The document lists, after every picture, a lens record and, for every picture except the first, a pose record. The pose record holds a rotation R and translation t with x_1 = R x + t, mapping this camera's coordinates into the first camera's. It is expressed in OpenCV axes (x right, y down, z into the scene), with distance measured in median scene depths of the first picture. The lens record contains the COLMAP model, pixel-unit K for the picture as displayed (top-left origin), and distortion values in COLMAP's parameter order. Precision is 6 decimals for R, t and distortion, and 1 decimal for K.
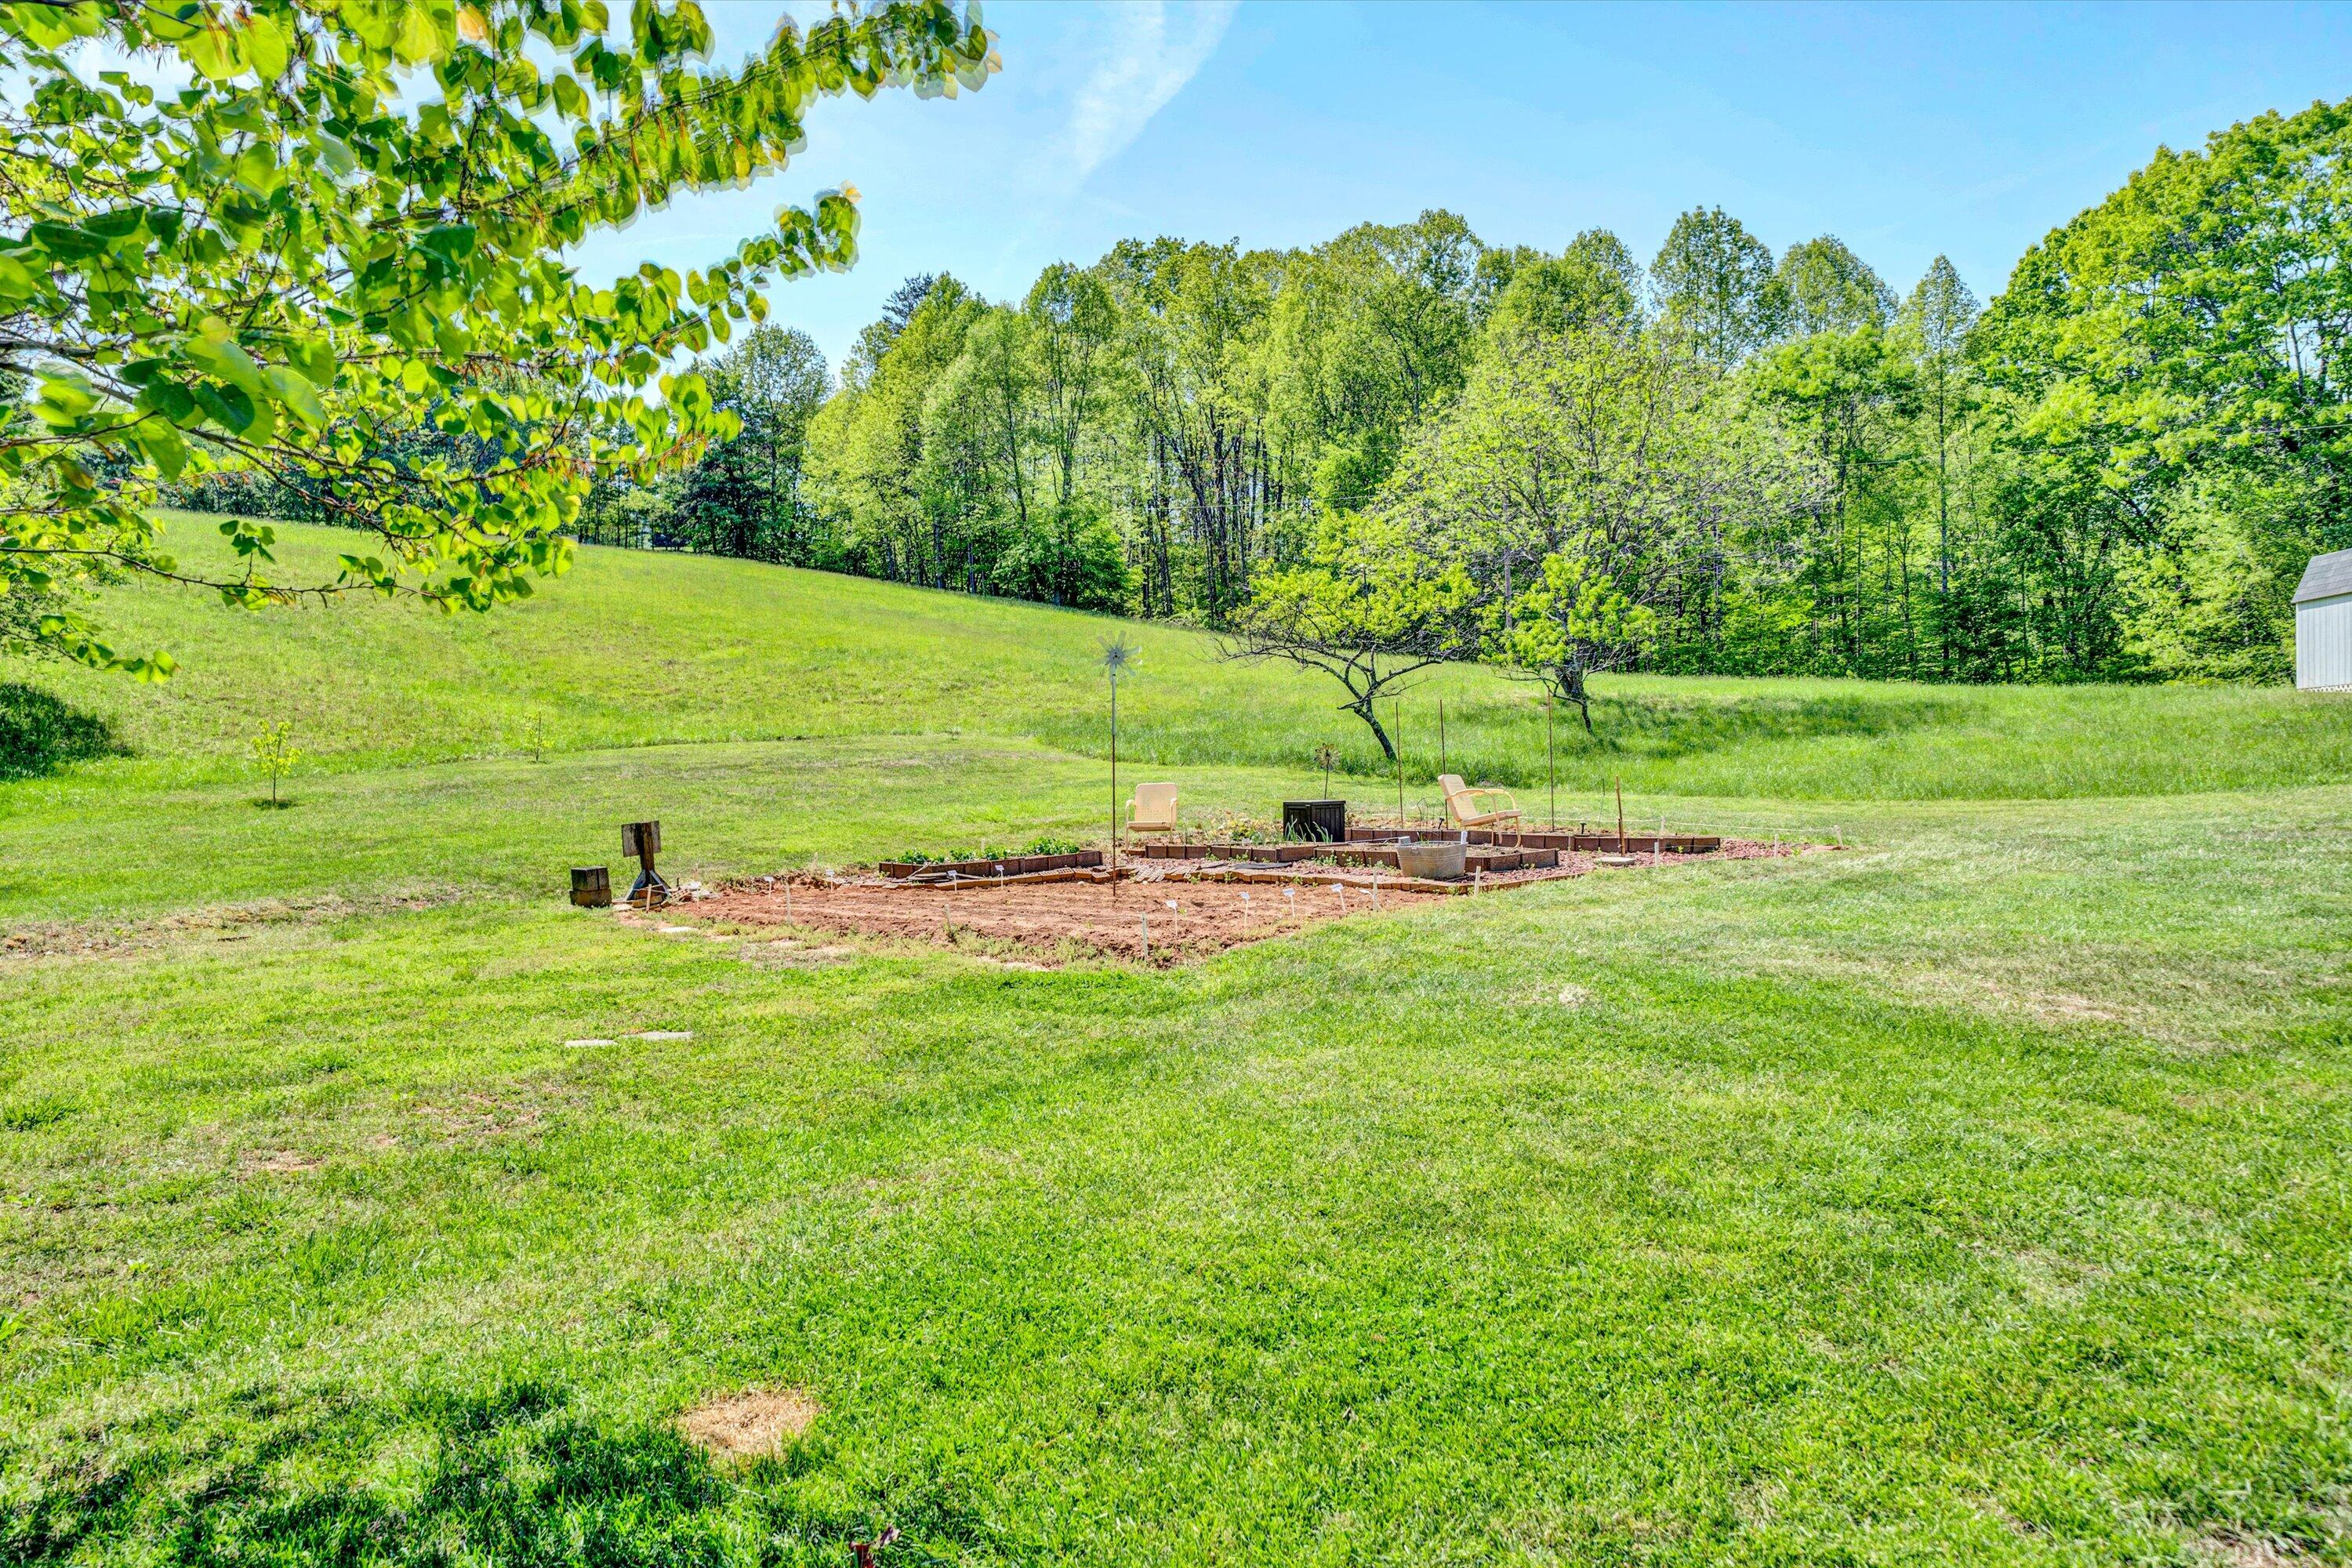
lens RADIAL K [[972.6, 0, 1169.9], [0, 972.6, 774.4], [0, 0, 1]] dist [-0.000280, -0.000048]
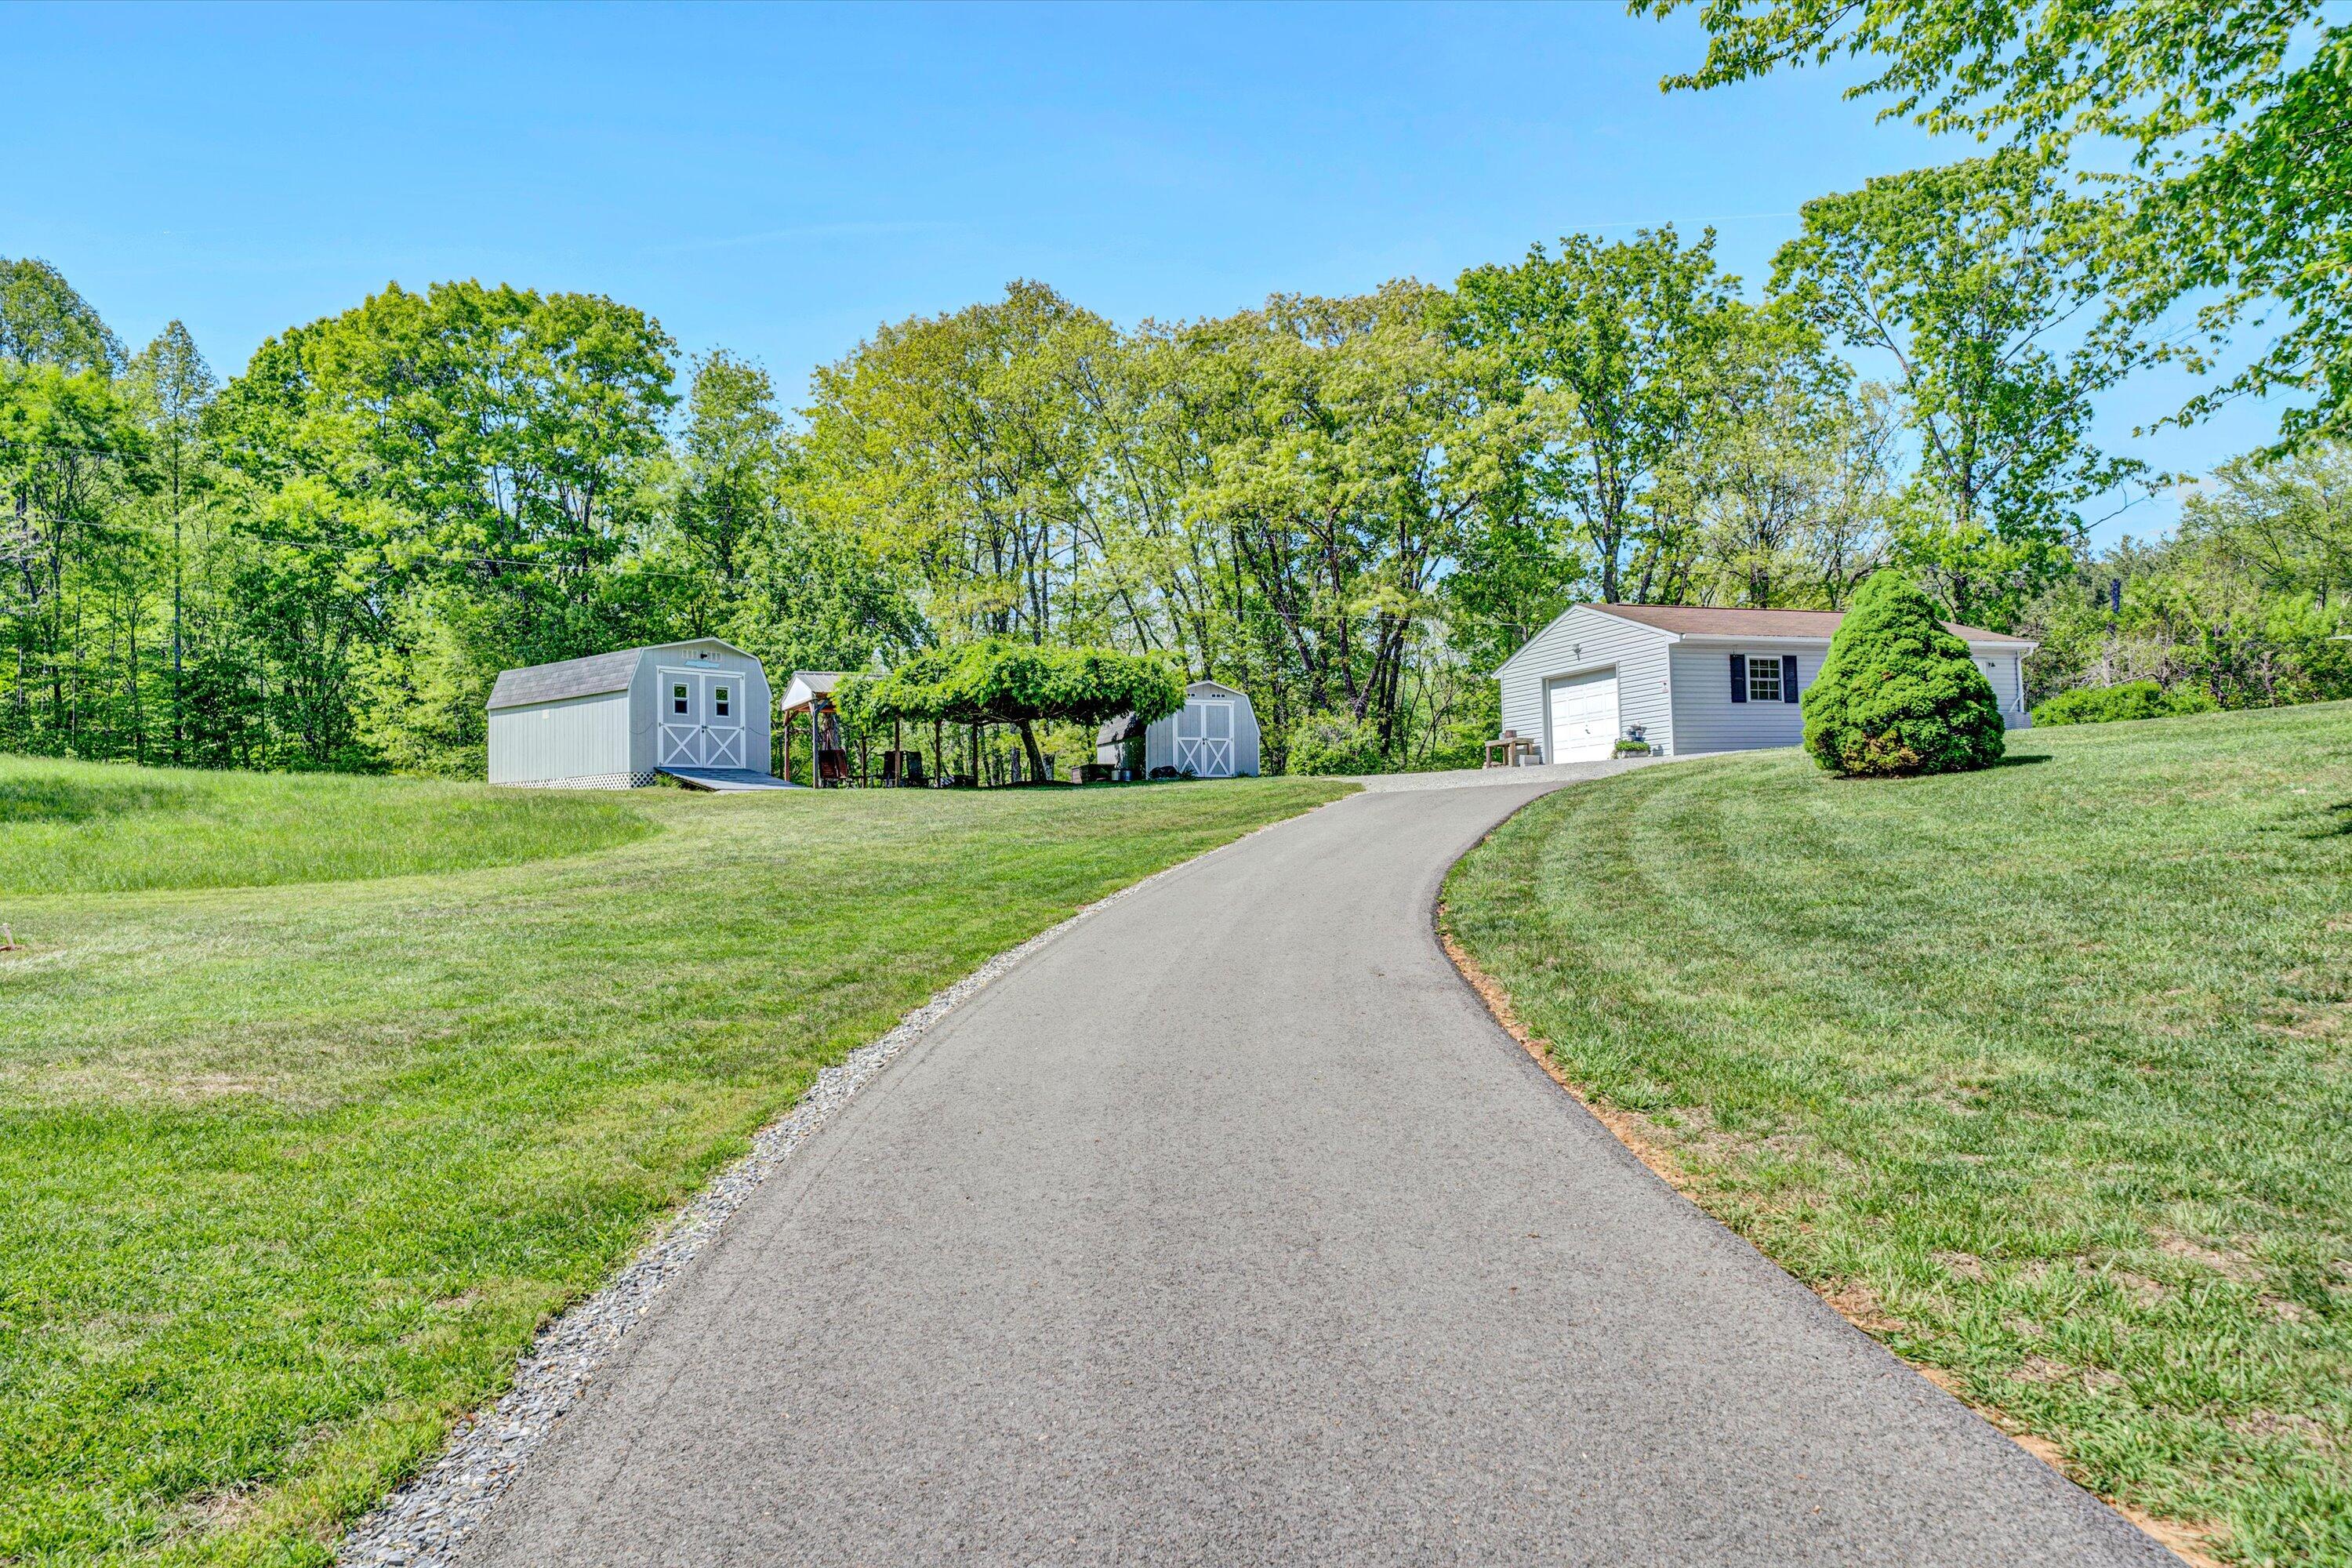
lens RADIAL K [[1533.9, 0, 1176.0], [0, 1533.9, 784.0], [0, 0, 1]] dist [-0.007025, 0.016086]
pose [[0.534816, 0.024958, 0.844600, 0.054969], [0.003388, 0.999492, -0.031681, -0.026234], [-0.844962, 0.019805, 0.534460, -0.639035]]
